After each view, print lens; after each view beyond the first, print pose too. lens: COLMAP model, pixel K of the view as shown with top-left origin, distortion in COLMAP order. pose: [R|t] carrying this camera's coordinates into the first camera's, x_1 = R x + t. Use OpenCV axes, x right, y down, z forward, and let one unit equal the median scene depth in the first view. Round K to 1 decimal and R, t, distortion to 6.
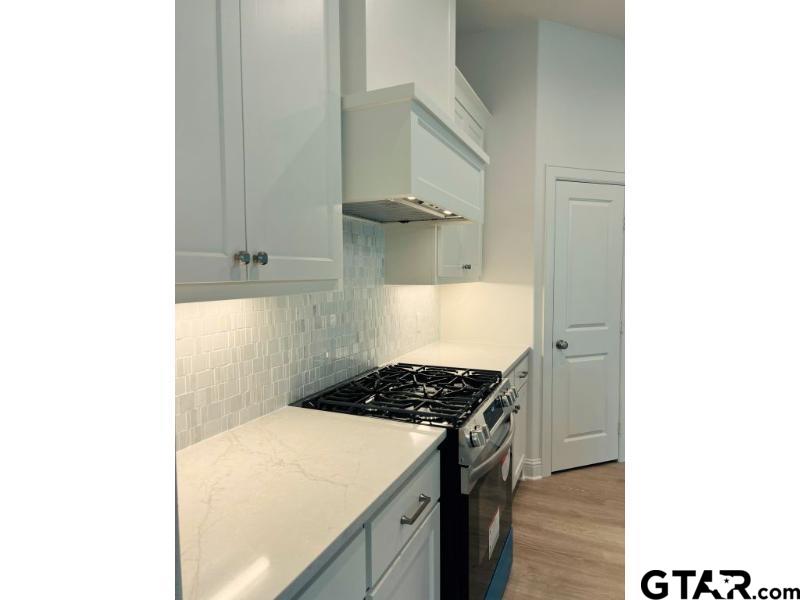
lens RADIAL K [[451.2, 0, 400.0], [0, 451.2, 300.0], [0, 0, 1]] dist [0.005469, -0.000011]
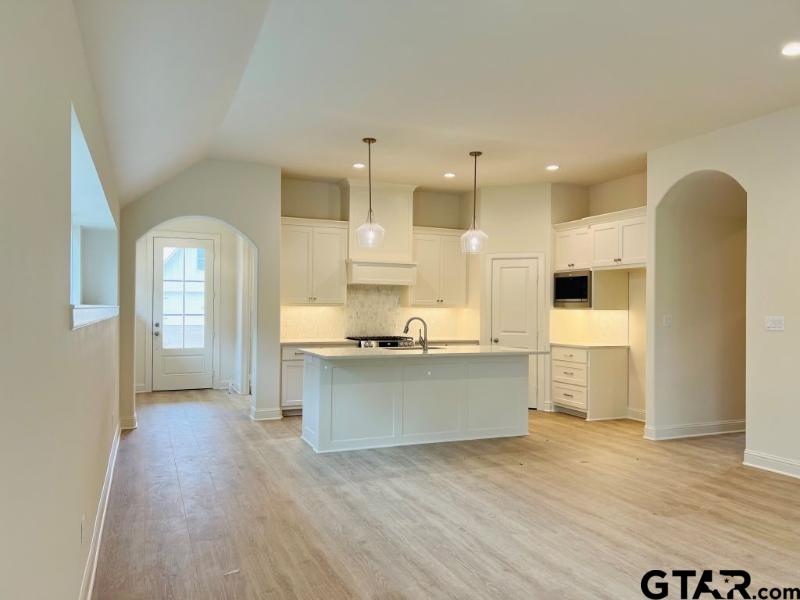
lens RADIAL K [[593.7, 0, 400.0], [0, 593.7, 300.0], [0, 0, 1]] dist [0.042503, -0.075201]
pose [[0.731464, 0.001660, -0.681878, 2.545881], [-0.055403, 0.996835, -0.057005, 0.131413], [0.679625, 0.079475, 0.729242, -1.681569]]
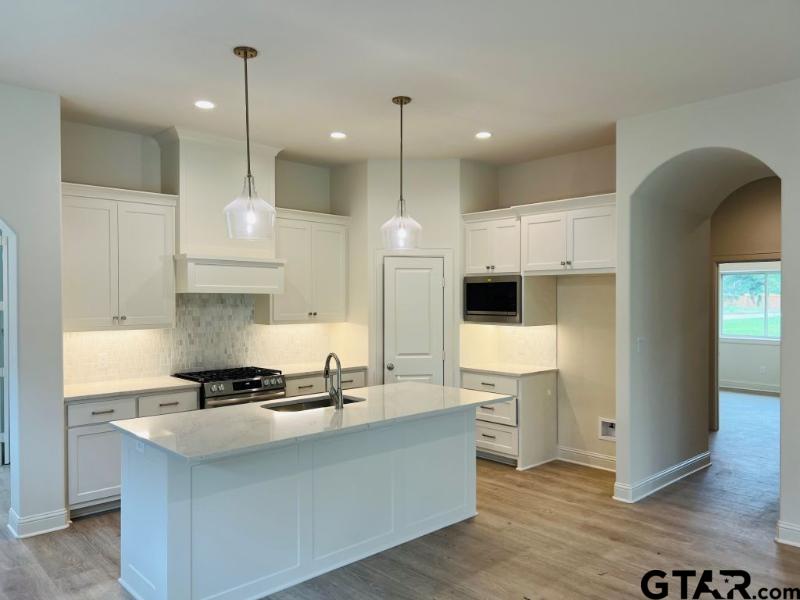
lens RADIAL K [[593.7, 0, 400.0], [0, 593.7, 300.0], [0, 0, 1]] dist [0.042503, -0.075201]
pose [[0.923578, 0.005755, -0.383368, 1.572469], [-0.027587, 0.998293, -0.051475, -0.026048], [0.382417, 0.058118, 0.922160, -1.102859]]
